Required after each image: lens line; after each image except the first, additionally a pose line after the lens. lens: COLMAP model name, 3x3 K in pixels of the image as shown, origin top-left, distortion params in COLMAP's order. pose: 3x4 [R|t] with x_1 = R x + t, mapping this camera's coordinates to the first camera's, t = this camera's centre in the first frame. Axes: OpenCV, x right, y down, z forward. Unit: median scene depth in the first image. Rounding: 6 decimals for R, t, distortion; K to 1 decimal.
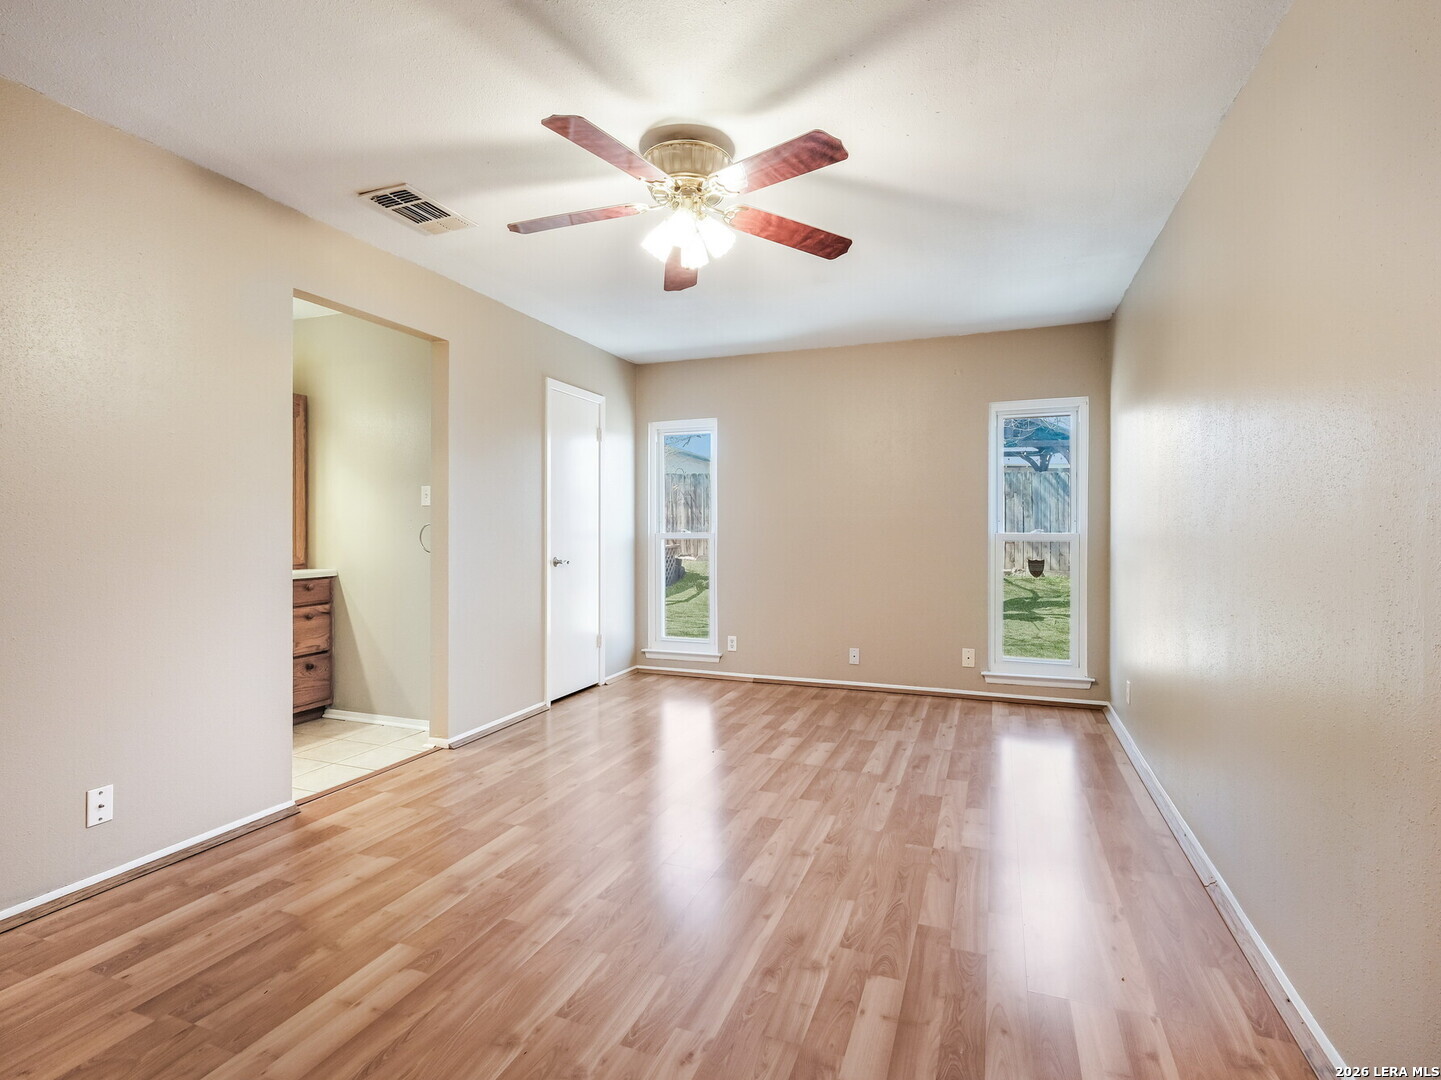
lens RADIAL K [[714.9, 0, 713.7], [0, 714.9, 538.7], [0, 0, 1]] dist [0.009359, -0.001372]
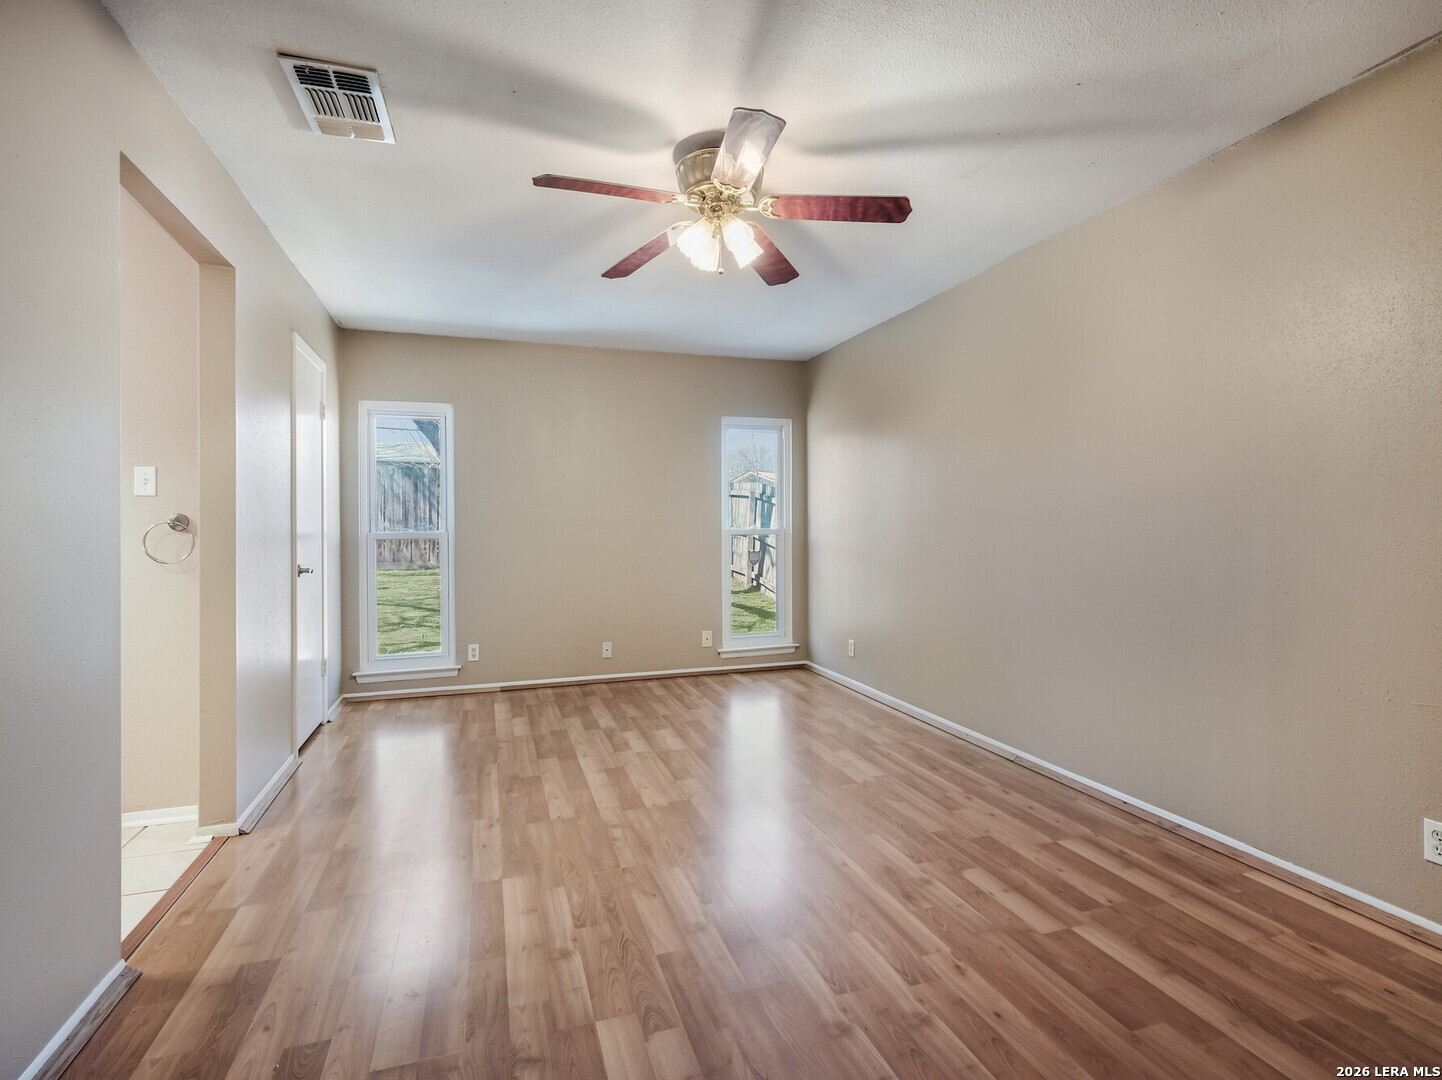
lens RADIAL K [[715.4, 0, 719.3], [0, 715.4, 530.7], [0, 0, 1]] dist [0.009359, -0.001372]
pose [[0.772332, -0.009900, 0.635141, -0.580343], [0.015736, 0.999870, -0.003549, -0.001758], [-0.635024, 0.012735, 0.772388, 0.174373]]
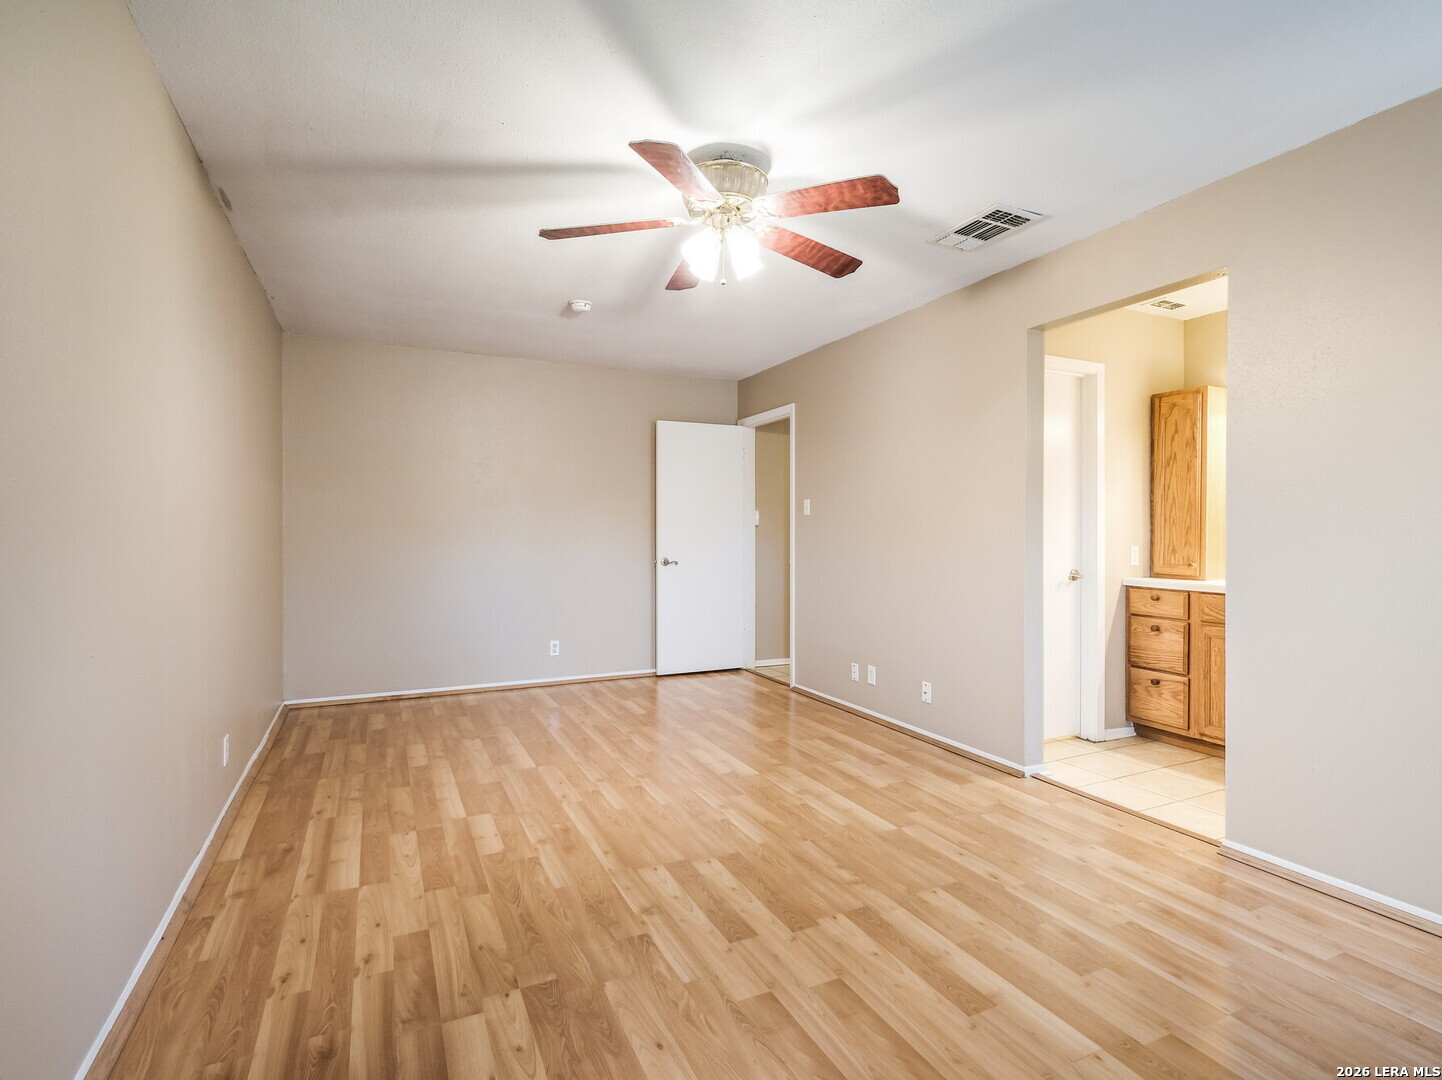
lens RADIAL K [[715.4, 0, 723.8], [0, 715.4, 539.9], [0, 0, 1]] dist [0.009359, -0.001372]
pose [[-0.677348, 0.003330, -0.735655, 0.606494], [-0.013731, 0.999758, 0.017169, -0.020054], [0.735534, 0.021731, -0.677139, 1.426386]]
